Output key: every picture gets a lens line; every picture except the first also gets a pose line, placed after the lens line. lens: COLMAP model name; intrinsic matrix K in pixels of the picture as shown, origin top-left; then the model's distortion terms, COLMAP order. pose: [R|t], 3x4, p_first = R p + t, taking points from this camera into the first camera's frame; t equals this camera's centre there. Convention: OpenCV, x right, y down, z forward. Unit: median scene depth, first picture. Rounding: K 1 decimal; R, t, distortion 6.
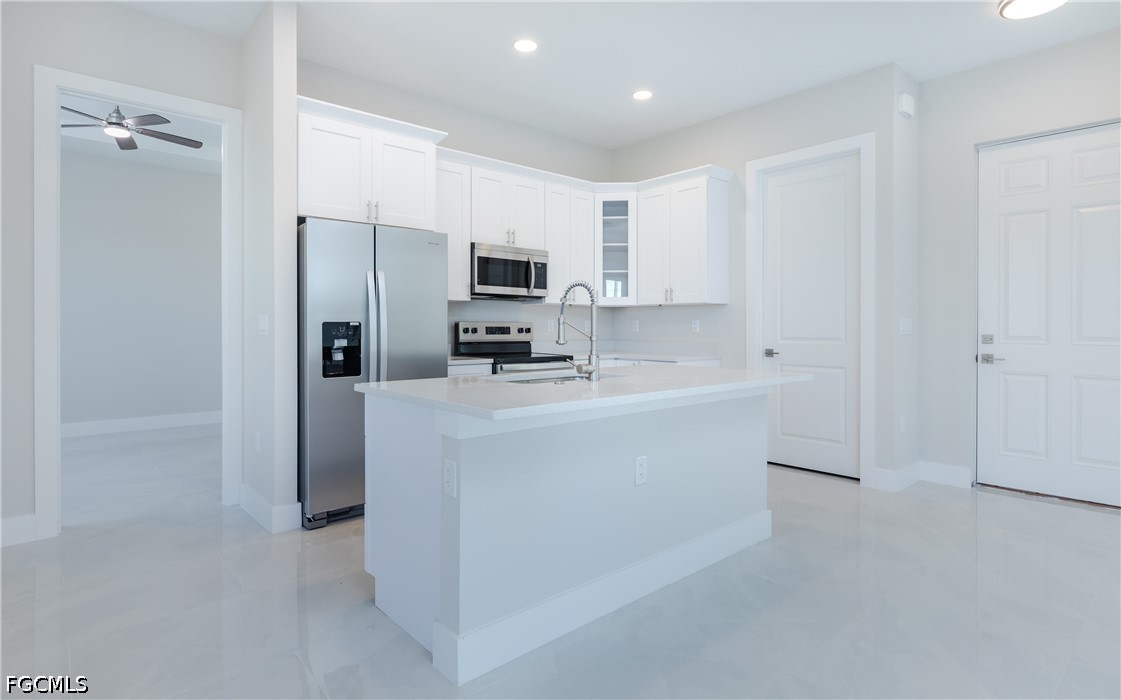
lens RADIAL K [[576.2, 0, 560.4], [0, 576.2, 340.9], [0, 0, 1]] dist [0.004390, -0.002067]
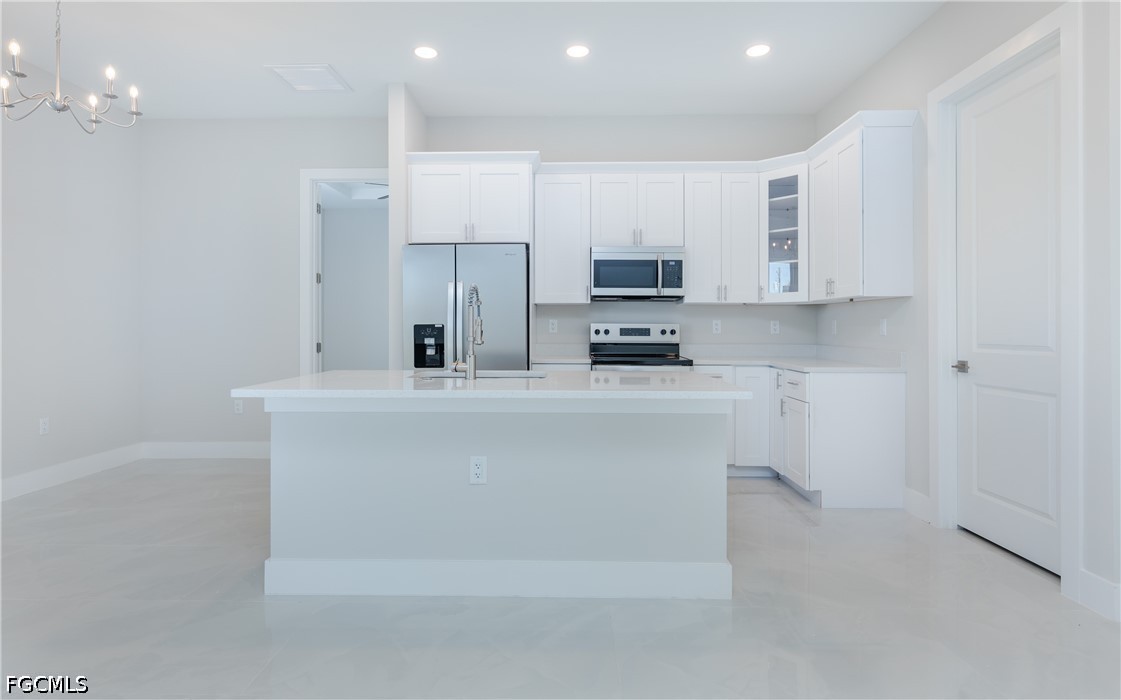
lens RADIAL K [[576.2, 0, 558.3], [0, 576.2, 343.2], [0, 0, 1]] dist [0.004390, -0.002067]
pose [[0.734484, 0.016916, -0.678415, 0.476728], [-0.016782, 0.999836, 0.006761, -0.003303], [0.678418, 0.006419, 0.734648, 0.183409]]
